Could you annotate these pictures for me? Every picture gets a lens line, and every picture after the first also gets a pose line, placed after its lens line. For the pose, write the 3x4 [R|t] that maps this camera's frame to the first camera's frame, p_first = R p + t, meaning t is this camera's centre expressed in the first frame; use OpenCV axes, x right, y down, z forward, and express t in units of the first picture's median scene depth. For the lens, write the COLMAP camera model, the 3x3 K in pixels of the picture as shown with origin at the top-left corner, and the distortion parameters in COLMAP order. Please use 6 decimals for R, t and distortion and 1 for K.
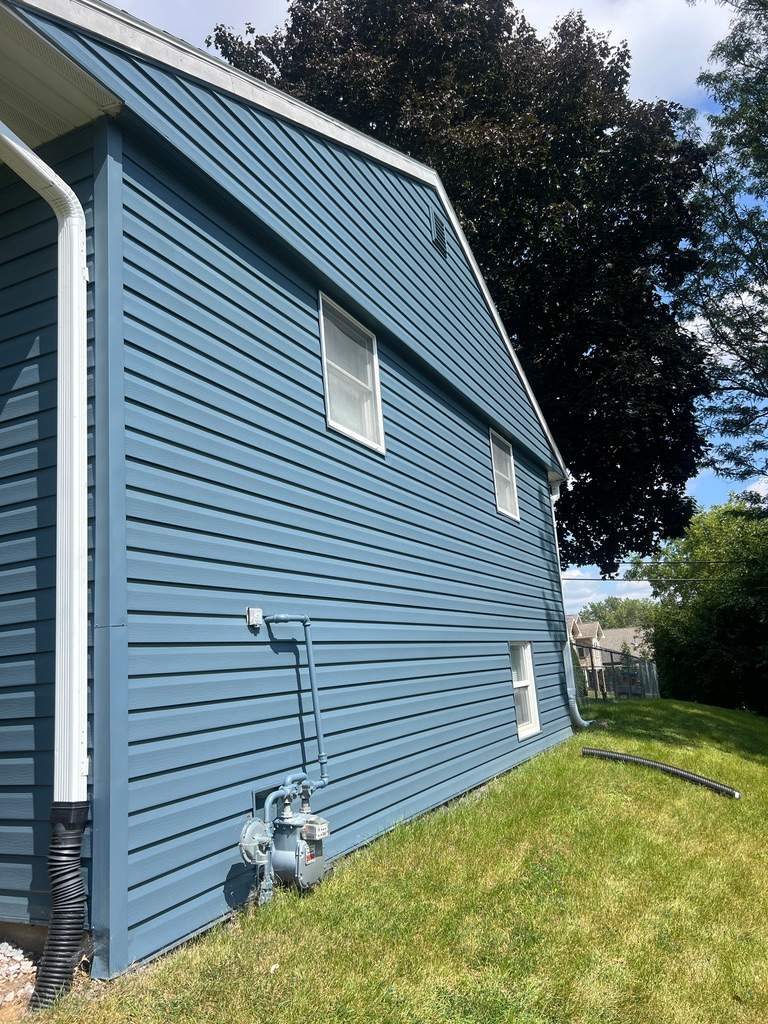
lens RADIAL K [[774.2, 0, 384.7], [0, 774.2, 514.8], [0, 0, 1]] dist [-0.001926, -0.000317]
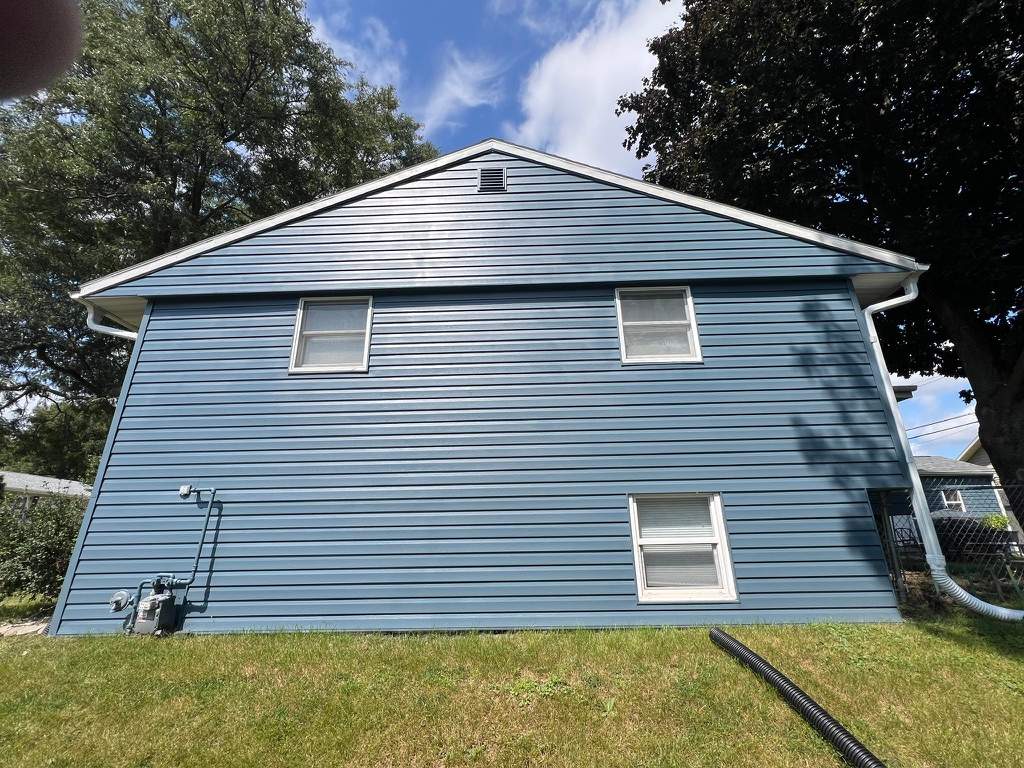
lens RADIAL K [[440.8, 0, 513.2], [0, 440.8, 379.0], [0, 0, 1]] dist [0.005353, 0.000249]
pose [[0.407528, -0.240802, -0.880872, 1.148524], [0.165747, 0.968090, -0.187963, 0.192469], [0.898025, -0.069402, 0.434436, 1.177505]]
